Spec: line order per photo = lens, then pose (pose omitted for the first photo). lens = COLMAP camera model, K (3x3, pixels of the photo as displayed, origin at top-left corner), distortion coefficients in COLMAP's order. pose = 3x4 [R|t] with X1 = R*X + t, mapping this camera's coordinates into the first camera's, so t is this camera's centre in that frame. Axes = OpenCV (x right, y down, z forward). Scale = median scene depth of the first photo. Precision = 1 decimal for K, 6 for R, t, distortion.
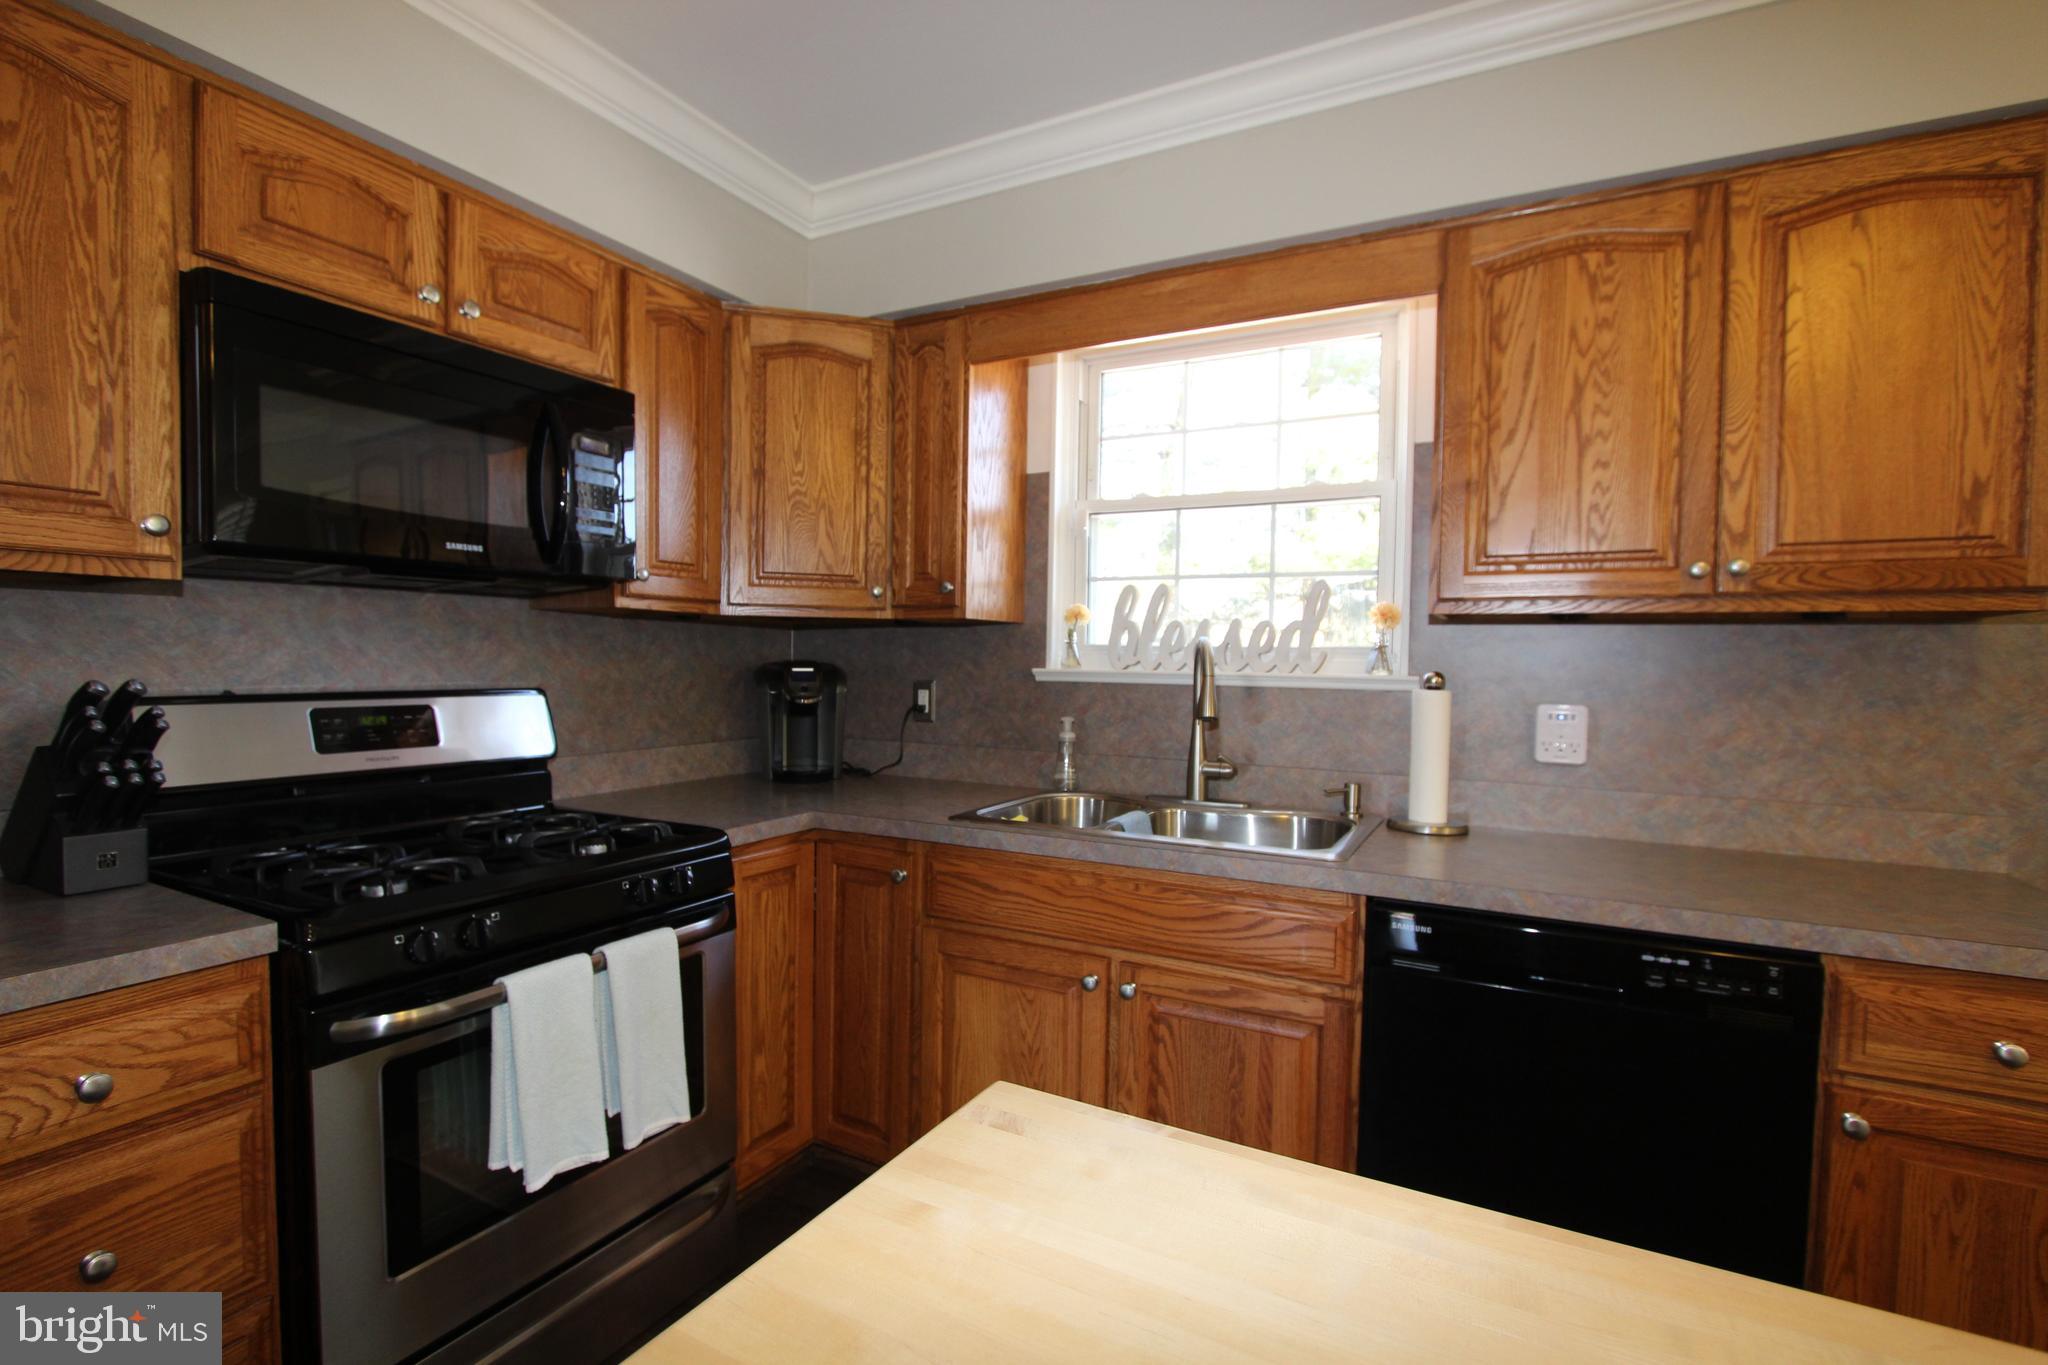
lens RADIAL K [[944.4, 0, 1017.2], [0, 944.4, 696.4], [0, 0, 1]] dist [-0.019335, 0.002322]
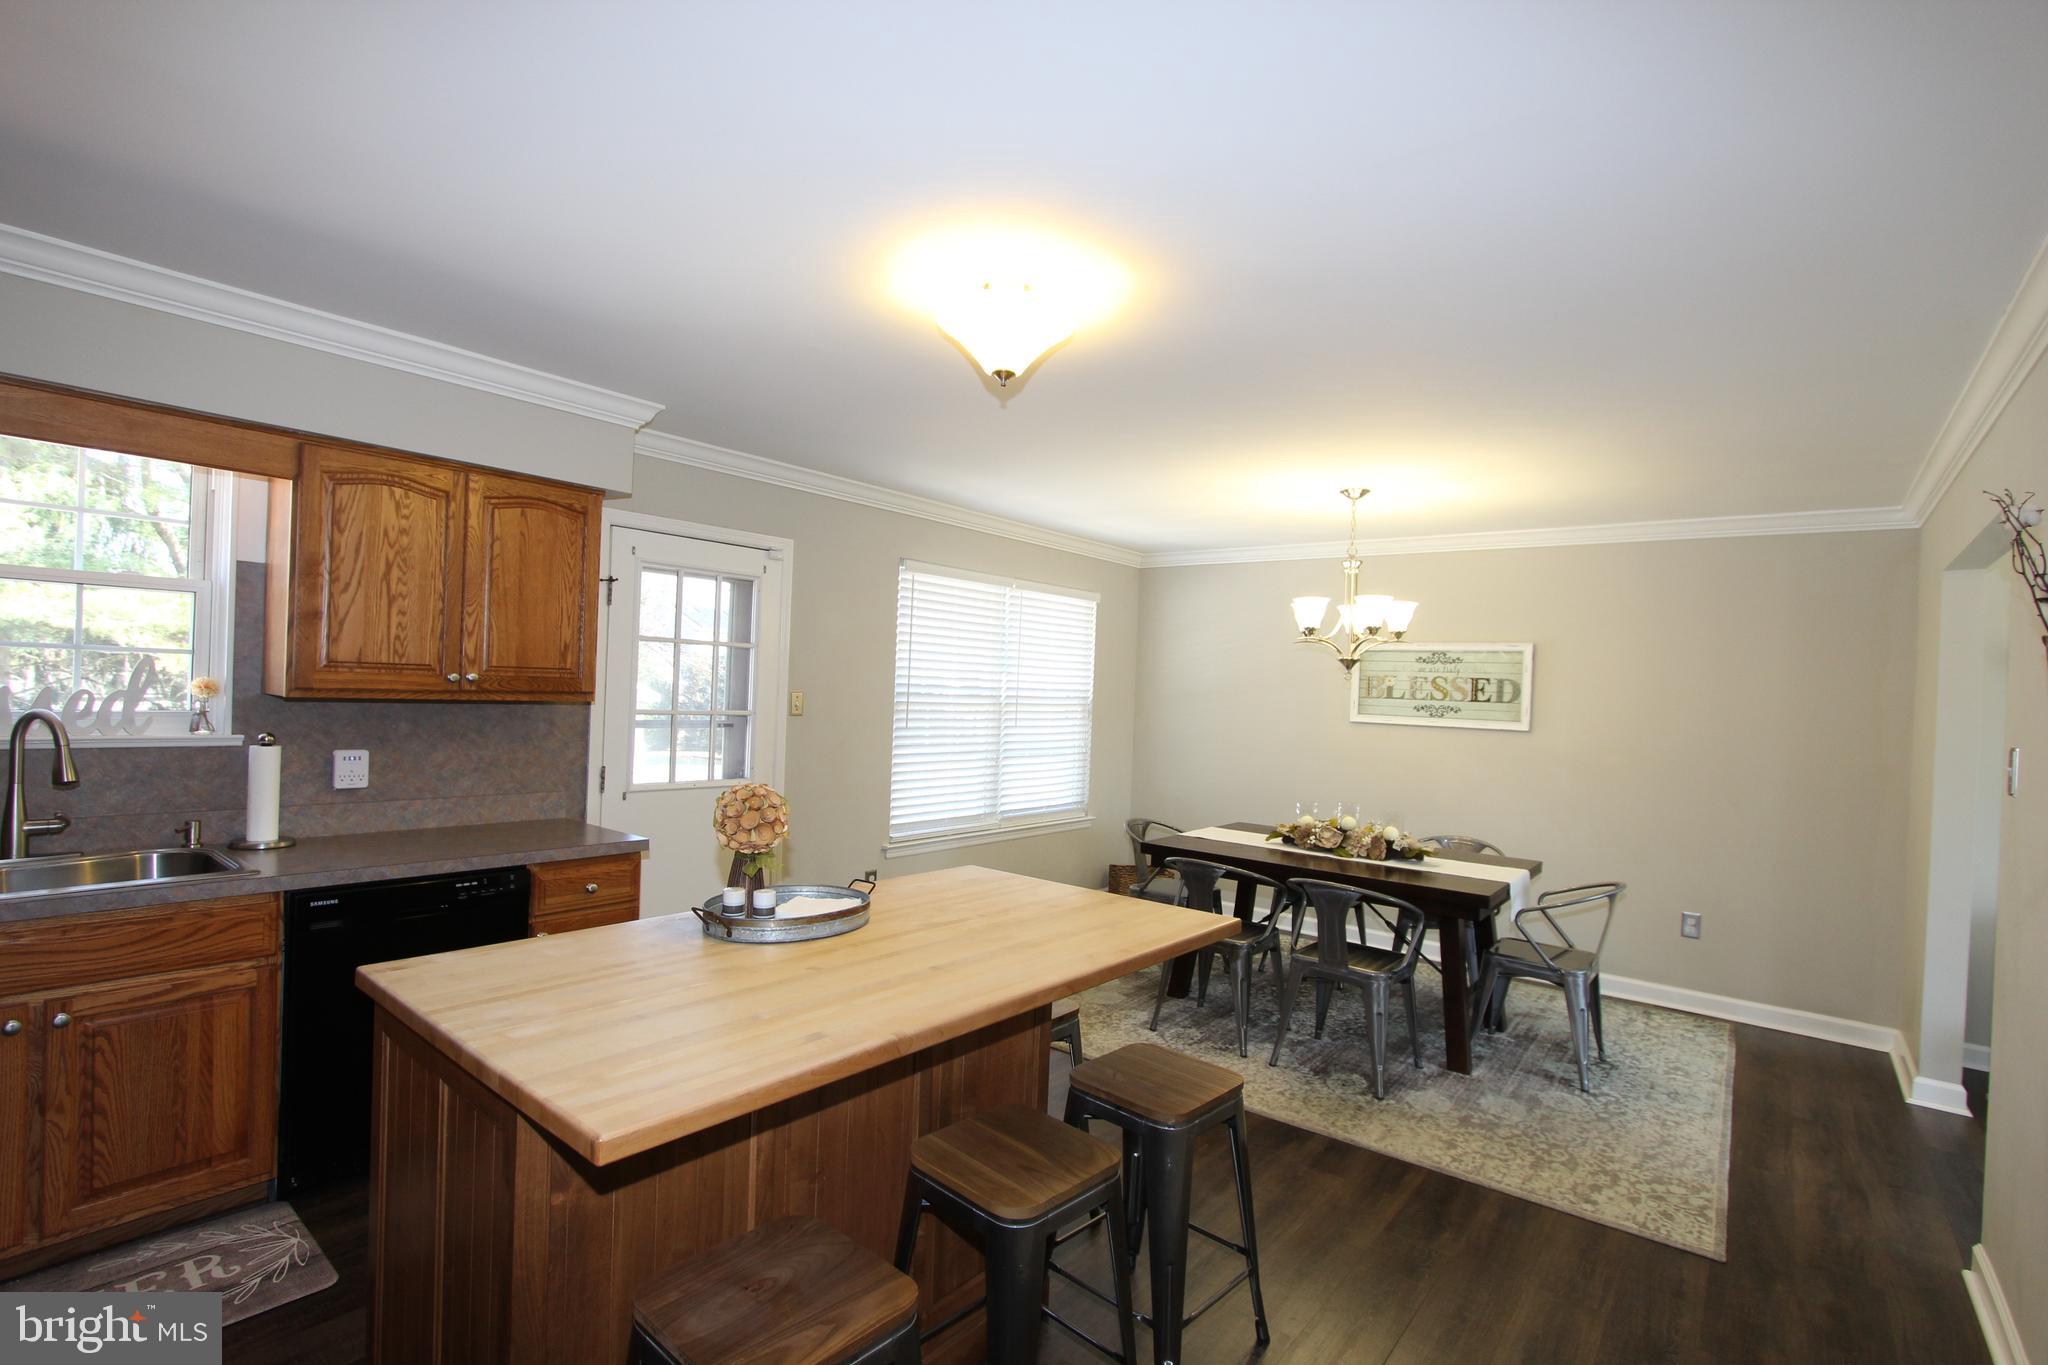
lens RADIAL K [[944.4, 0, 1021.8], [0, 944.4, 695.8], [0, 0, 1]] dist [-0.019335, 0.002322]
pose [[0.188218, -0.017056, 0.981979, -0.788868], [0.000936, 0.999852, 0.017187, -0.115788], [-0.982127, -0.002316, 0.188206, -0.406644]]
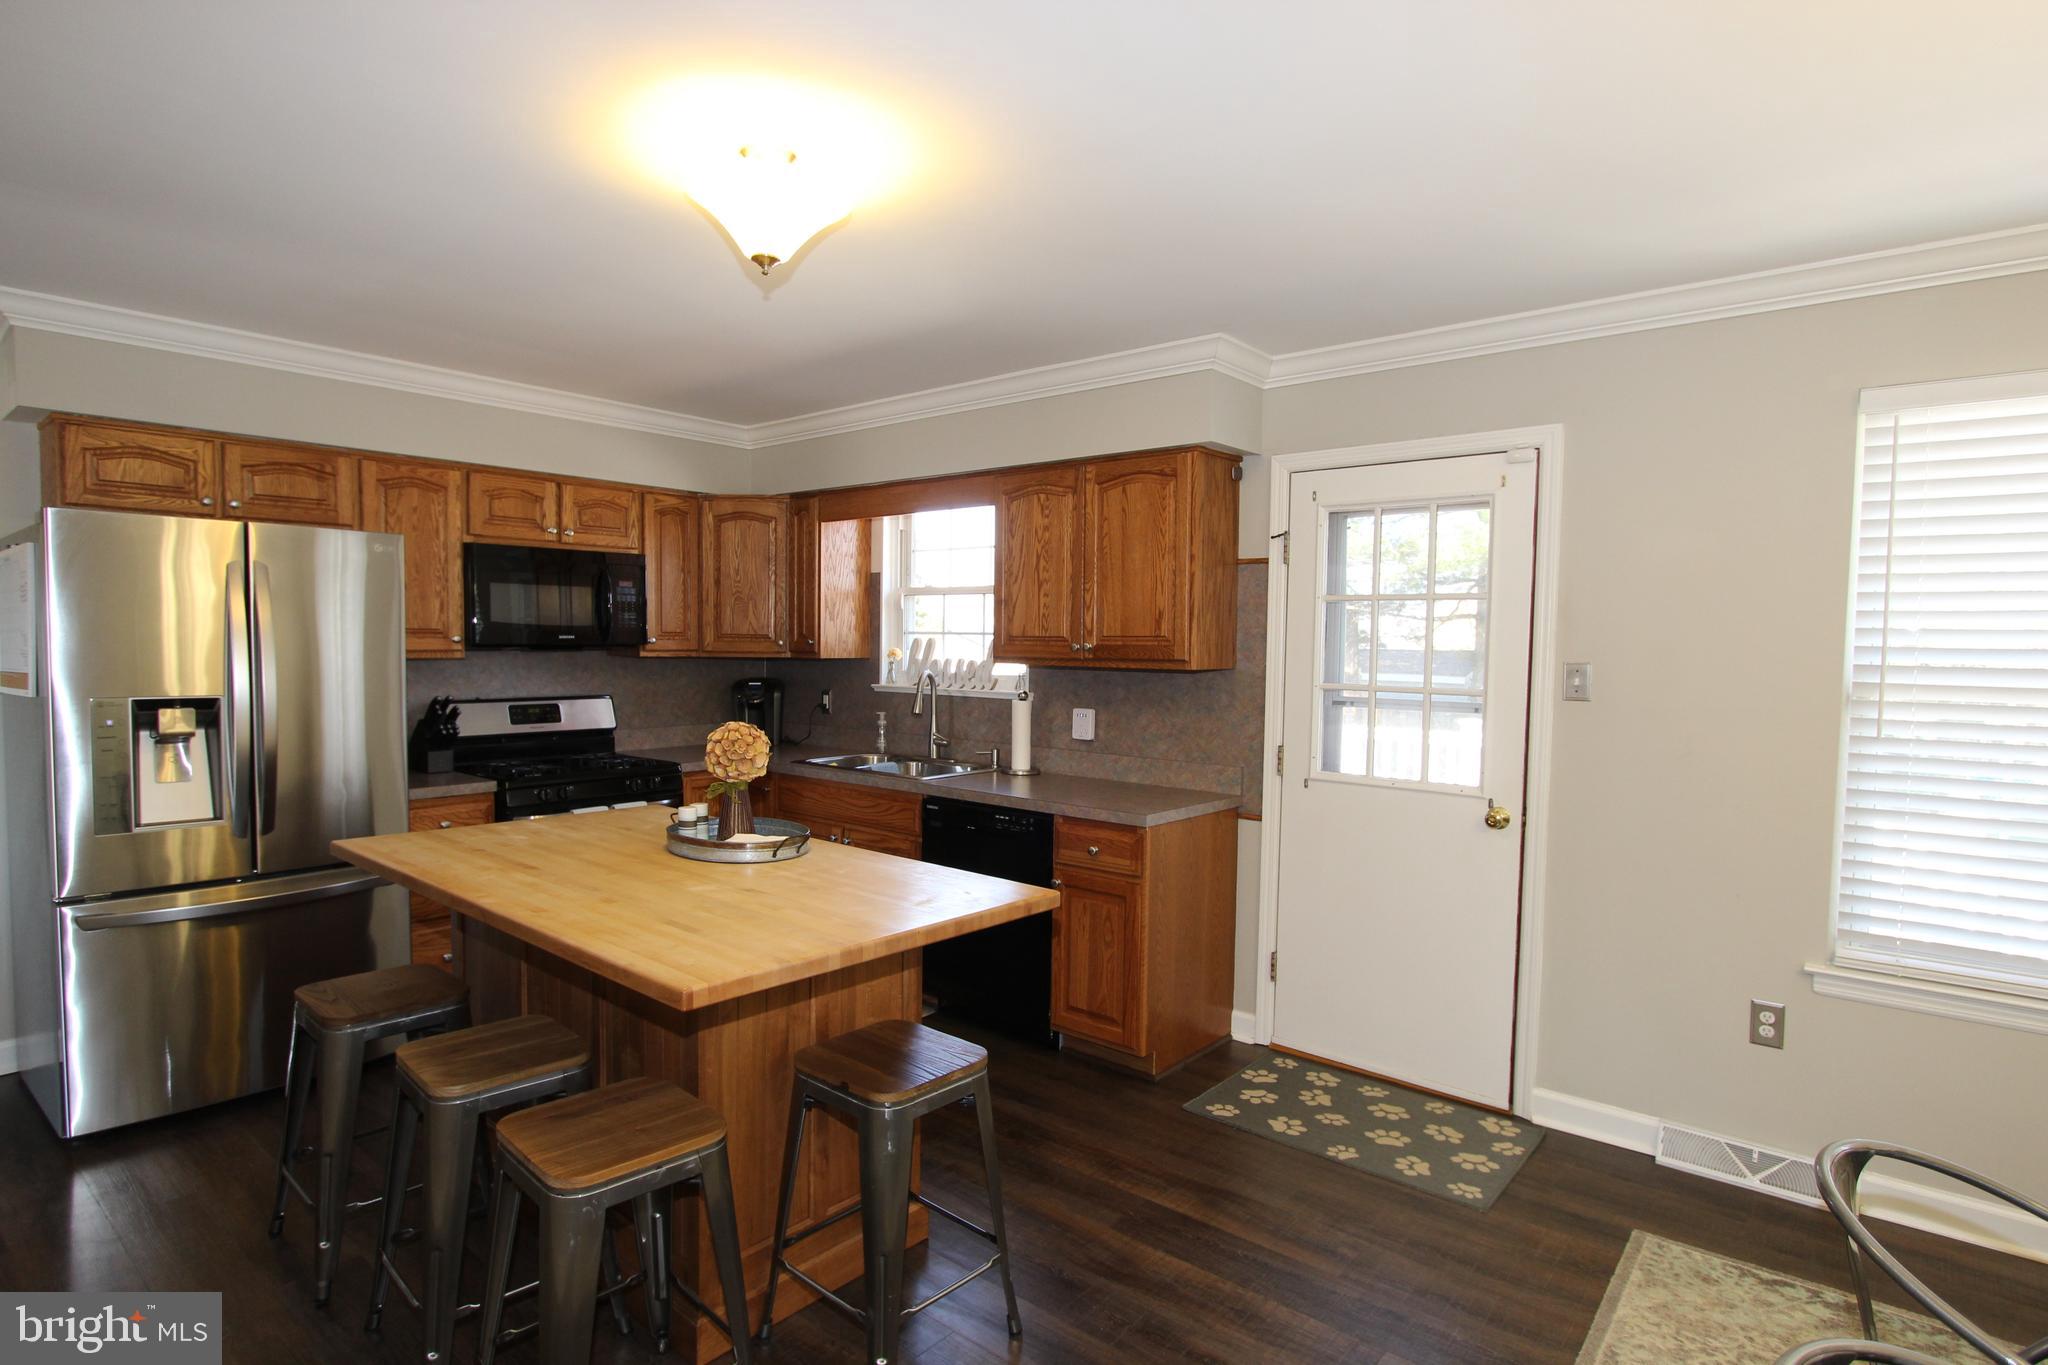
lens RADIAL K [[1067.2, 0, 1012.2], [0, 1067.2, 697.7], [0, 0, 1]] dist [-0.018074, 0.004732]
pose [[0.977361, 0.008129, -0.211420, 0.982668], [-0.005573, 0.999904, 0.012683, -0.044213], [0.211503, -0.011217, 0.977313, -1.262291]]
